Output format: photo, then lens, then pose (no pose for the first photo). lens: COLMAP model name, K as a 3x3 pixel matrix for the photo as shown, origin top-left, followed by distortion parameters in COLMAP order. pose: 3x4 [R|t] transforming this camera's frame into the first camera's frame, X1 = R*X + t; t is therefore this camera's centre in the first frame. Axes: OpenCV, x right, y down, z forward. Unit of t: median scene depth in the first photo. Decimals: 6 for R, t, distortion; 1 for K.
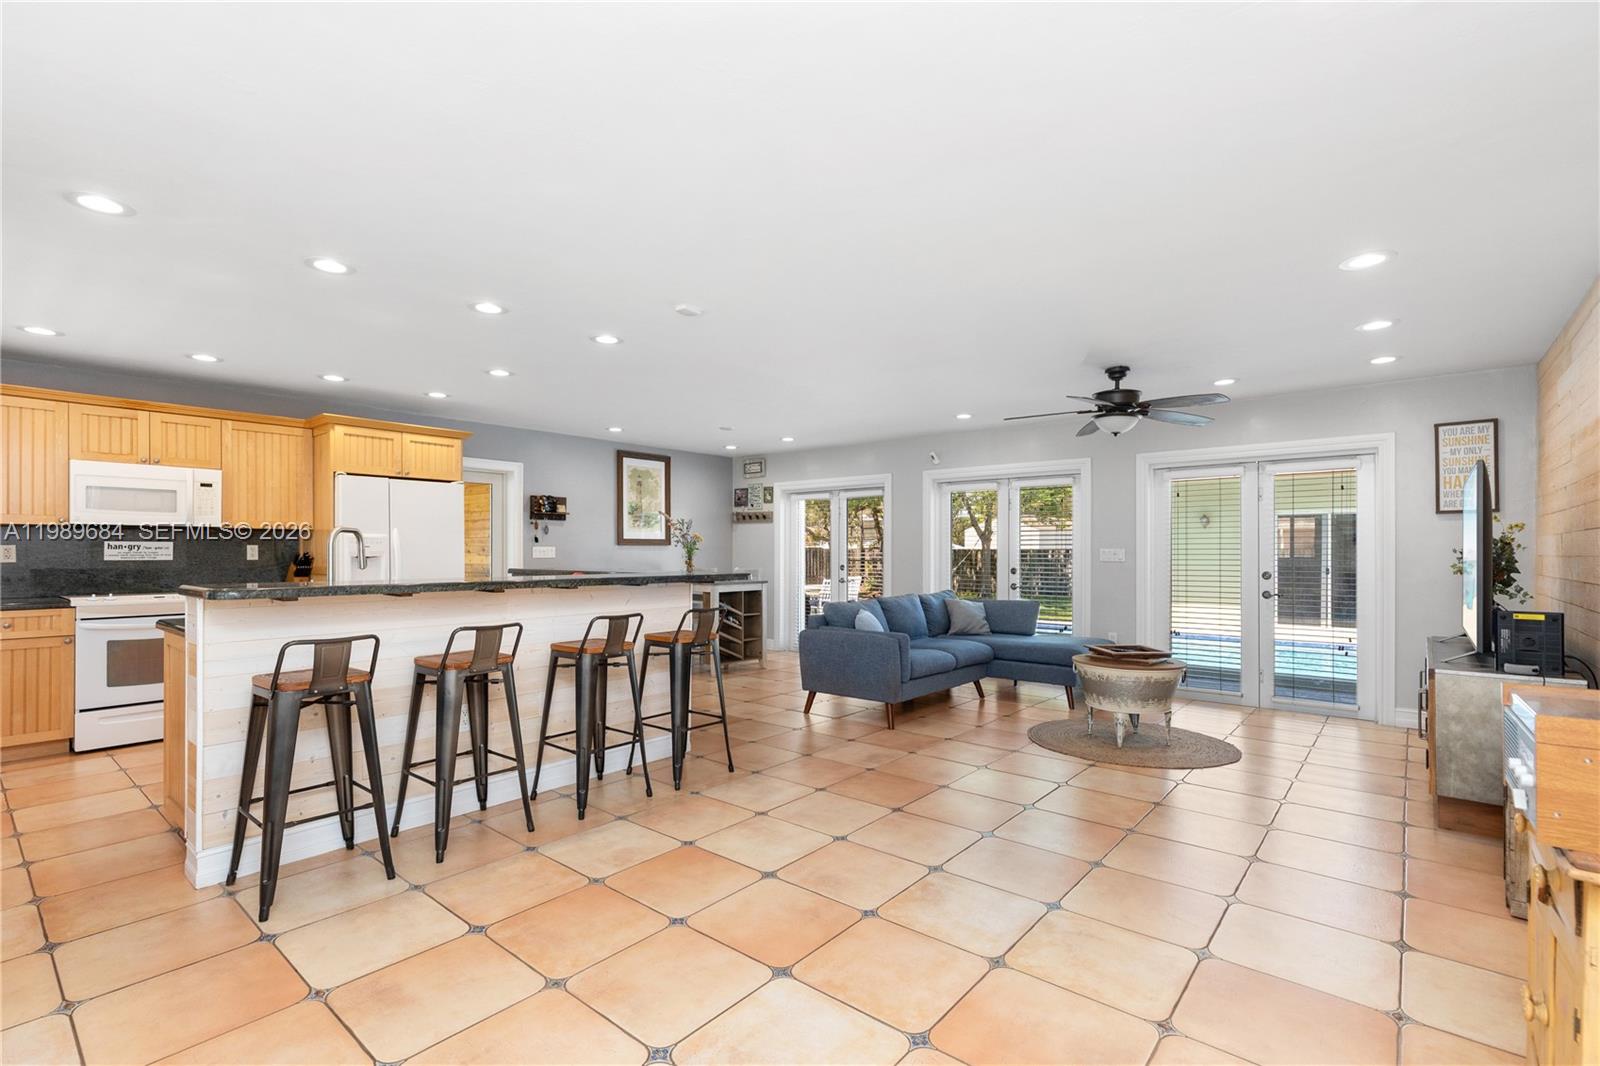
lens RADIAL K [[730.0, 0, 782.4], [0, 730.0, 550.8], [0, 0, 1]] dist [0.008713, -0.001064]
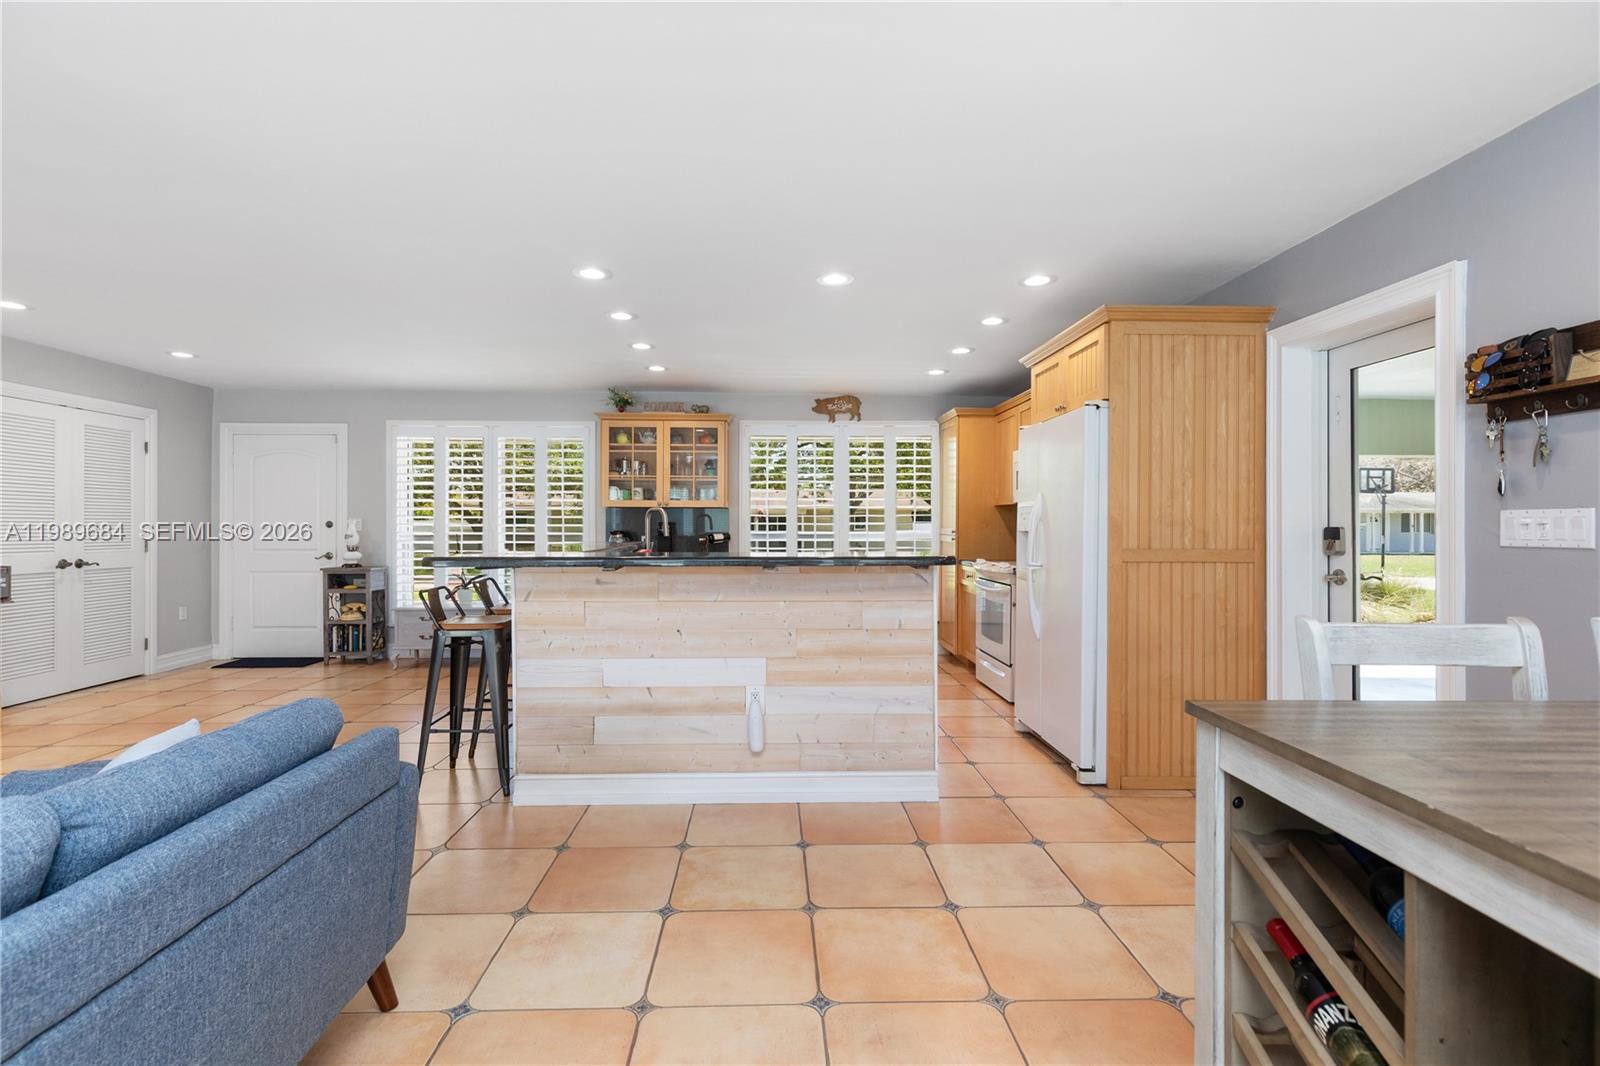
lens RADIAL K [[724.7, 0, 790.7], [0, 724.7, 523.6], [0, 0, 1]] dist [0.005363, -0.000509]
pose [[-0.735648, -0.002894, -0.677358, 0.117171], [-0.001692, 0.999996, -0.002435, 0.001952], [0.677362, -0.000645, -0.735649, 1.312296]]
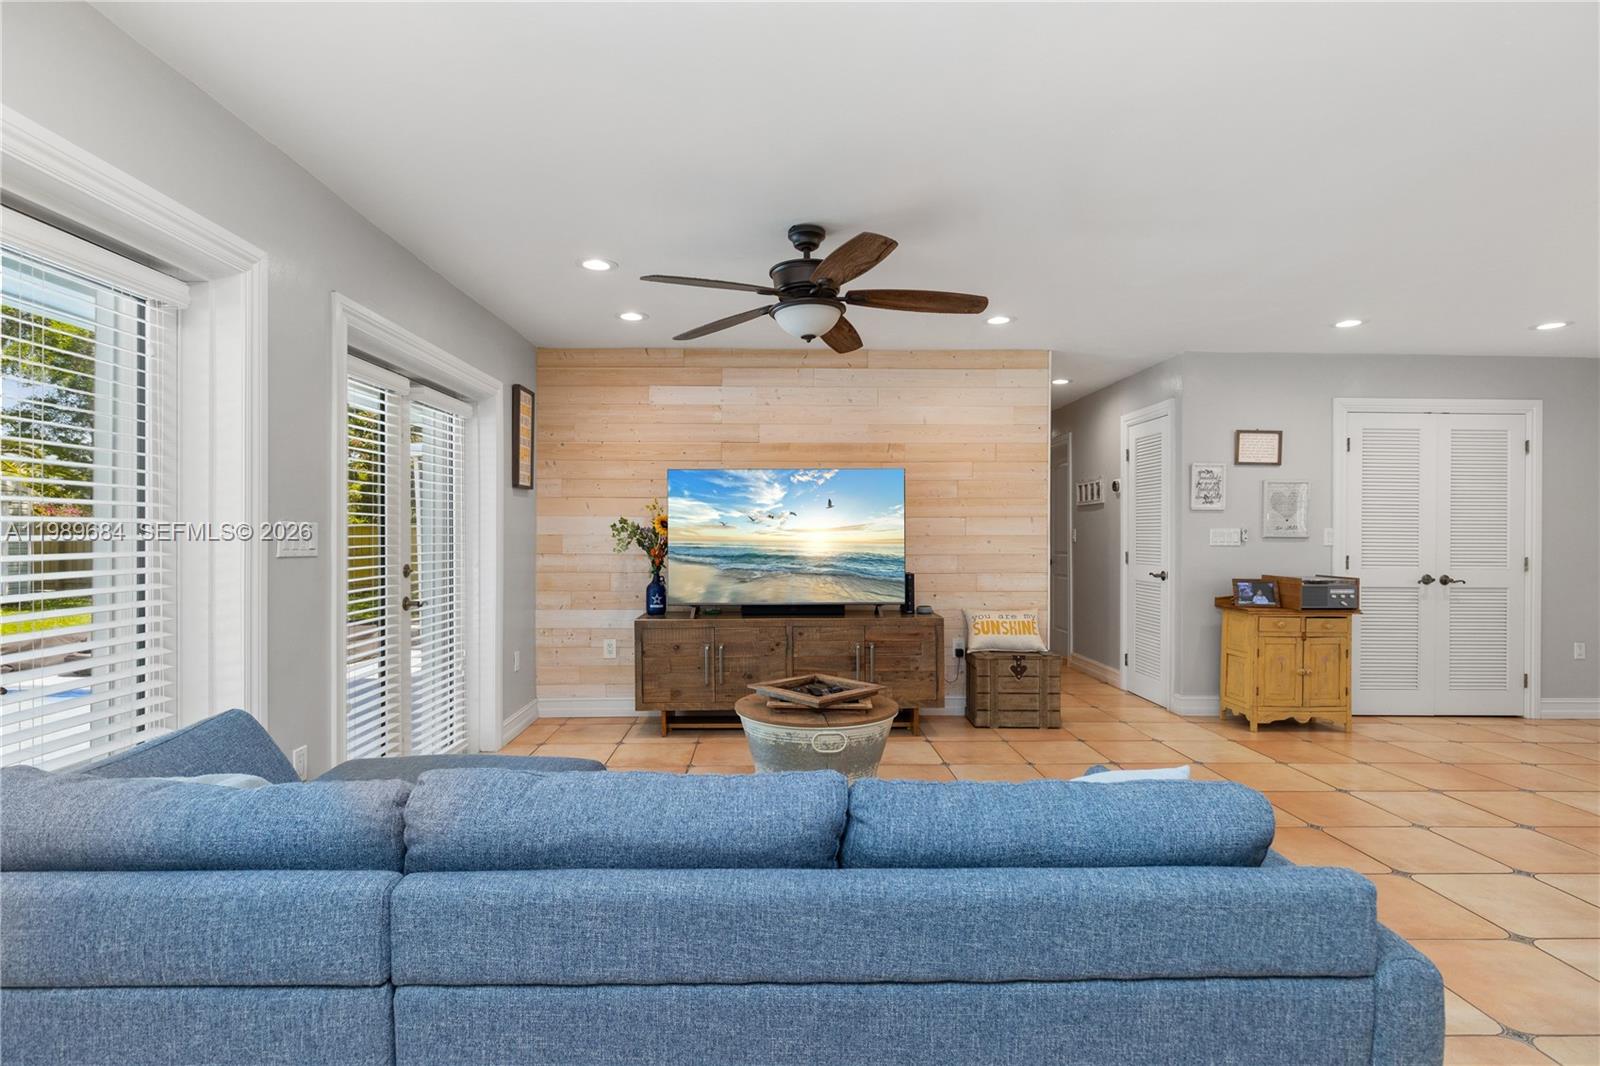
lens RADIAL K [[787.6, 0, 789.7], [0, 787.6, 535.6], [0, 0, 1]] dist [0.001092, -0.000251]
pose [[-0.670771, -0.006296, 0.741637, -0.015326], [-0.005788, 0.999978, 0.003254, 0.001008], [-0.741642, -0.002110, -0.670793, 1.215347]]
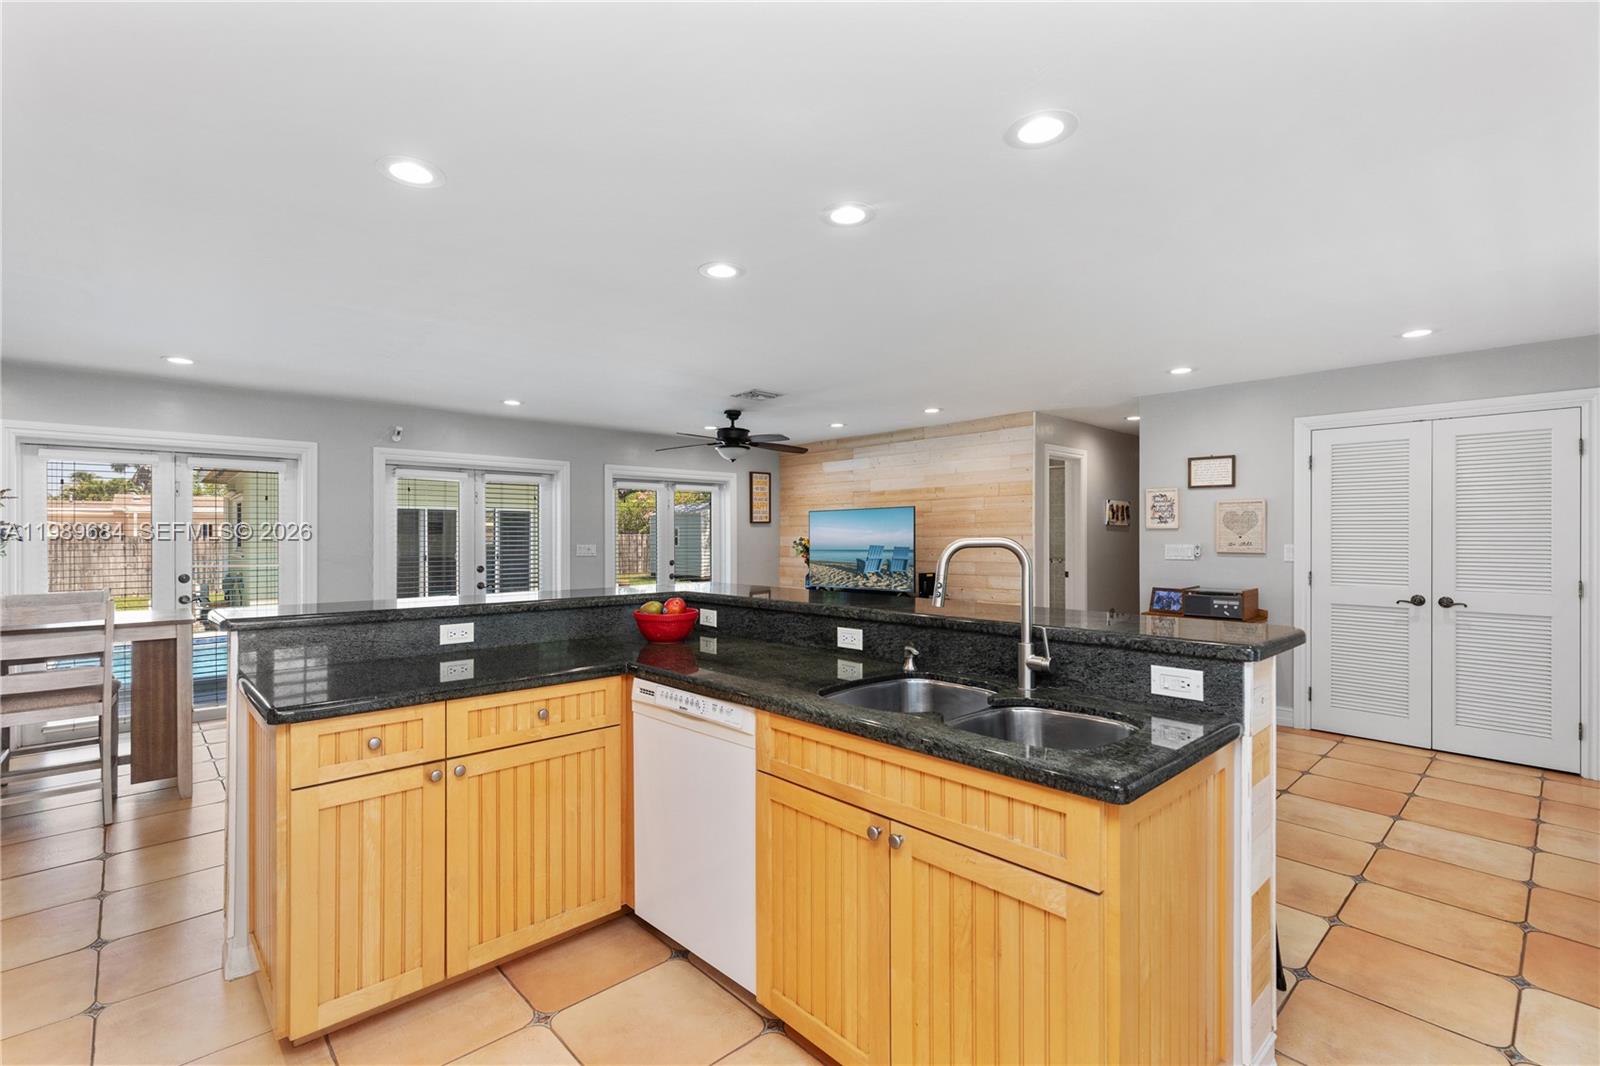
lens RADIAL K [[719.3, 0, 786.9], [0, 719.3, 536.2], [0, 0, 1]] dist [0.005548, -0.000794]
pose [[0.115441, -0.001699, 0.993313, -0.695139], [0.000815, 0.999998, 0.001616, -0.020348], [-0.993314, 0.000623, 0.115443, 0.630916]]
